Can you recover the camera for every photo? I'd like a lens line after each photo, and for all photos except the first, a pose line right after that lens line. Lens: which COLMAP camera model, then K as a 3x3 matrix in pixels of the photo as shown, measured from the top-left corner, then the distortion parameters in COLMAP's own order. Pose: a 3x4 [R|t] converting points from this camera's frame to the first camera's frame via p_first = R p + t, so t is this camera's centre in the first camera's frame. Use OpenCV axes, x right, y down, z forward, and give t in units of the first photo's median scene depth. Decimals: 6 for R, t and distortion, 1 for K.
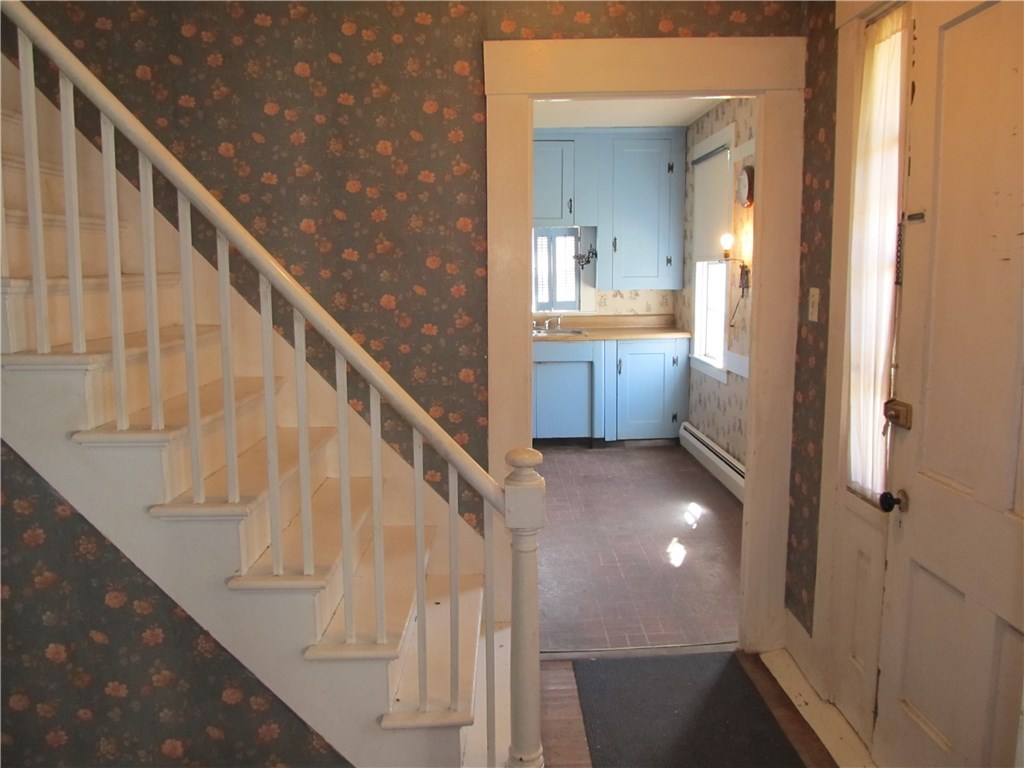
lens RADIAL K [[842.0, 0, 517.7], [0, 842.0, 379.8], [0, 0, 1]] dist [-0.074190, 0.040543]
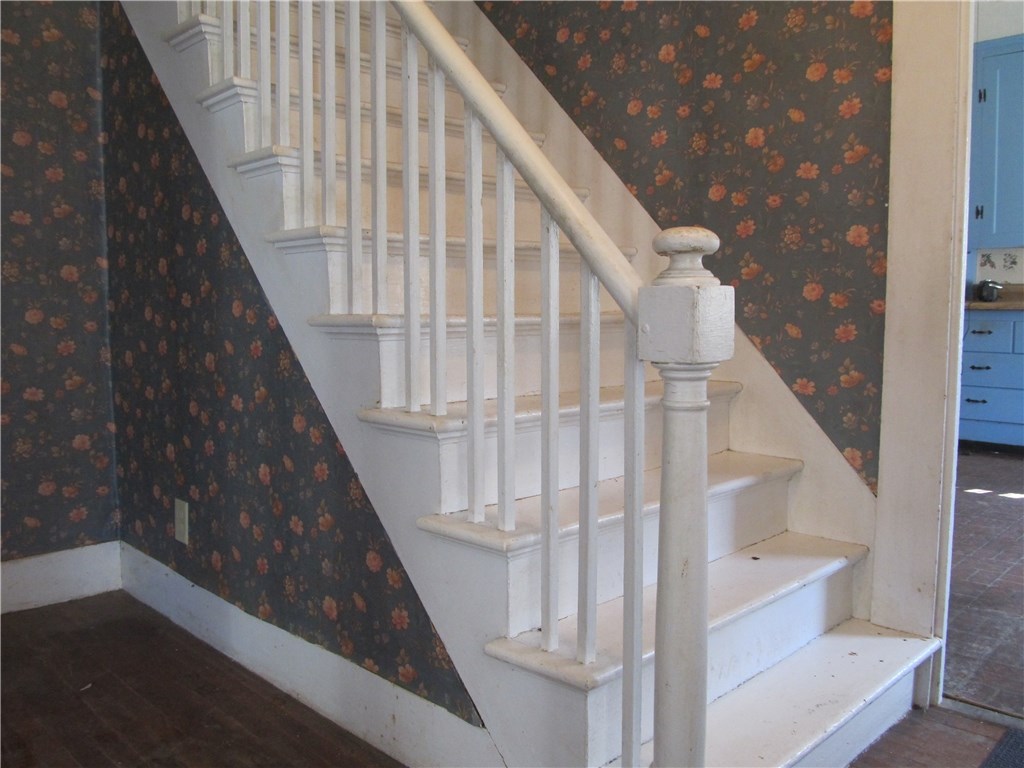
lens RADIAL K [[842.0, 0, 517.7], [0, 842.0, 379.8], [0, 0, 1]] dist [-0.074190, 0.040543]
pose [[0.691580, 0.067696, -0.719121, 0.108465], [-0.095470, 0.995431, 0.001894, 0.061662], [0.715963, 0.067345, 0.694882, 0.168410]]
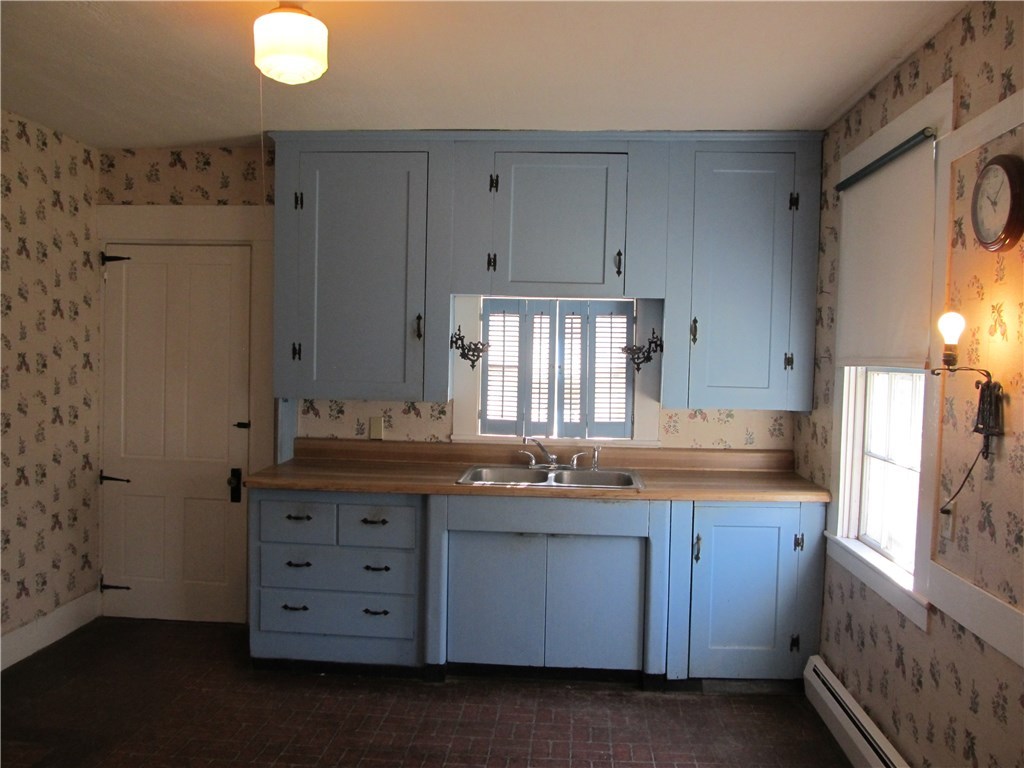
lens RADIAL K [[842.0, 0, 517.7], [0, 842.0, 379.8], [0, 0, 1]] dist [-0.074190, 0.040543]
pose [[0.994742, 0.032854, -0.096996, 0.054881], [-0.042533, 0.994131, -0.099472, -0.068185], [0.093159, 0.103075, 0.990301, 0.442424]]
